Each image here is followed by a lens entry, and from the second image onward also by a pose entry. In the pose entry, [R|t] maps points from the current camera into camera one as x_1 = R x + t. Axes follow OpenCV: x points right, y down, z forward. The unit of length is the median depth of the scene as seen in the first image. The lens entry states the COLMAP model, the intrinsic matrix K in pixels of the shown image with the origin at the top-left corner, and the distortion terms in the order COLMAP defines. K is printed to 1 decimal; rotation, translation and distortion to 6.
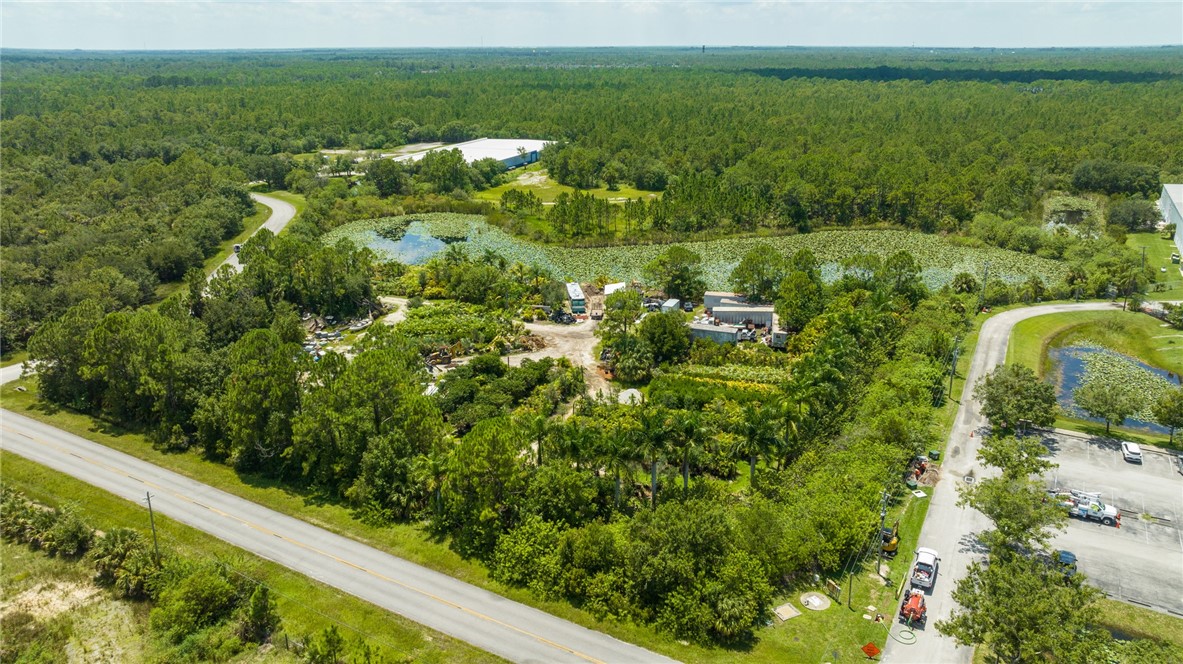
lens RADIAL K [[827.0, 0, 591.5], [0, 827.0, 332.0], [0, 0, 1]] dist [-0.018381, 0.006053]
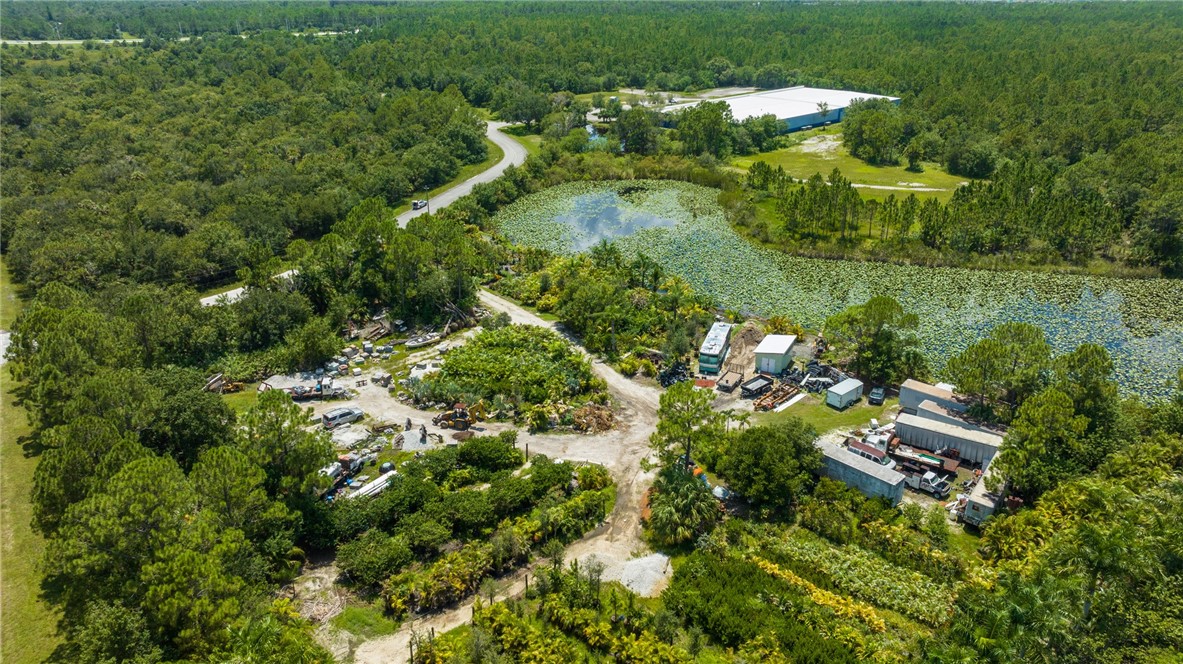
lens RADIAL K [[823.0, 0, 591.5], [0, 823.0, 332.0], [0, 0, 1]] dist [-0.053890, 0.054316]
pose [[0.894593, 0.177948, -0.409924, 0.135979], [-0.145134, 0.983267, 0.110103, -0.093280], [0.422657, -0.039003, 0.905450, 0.268225]]
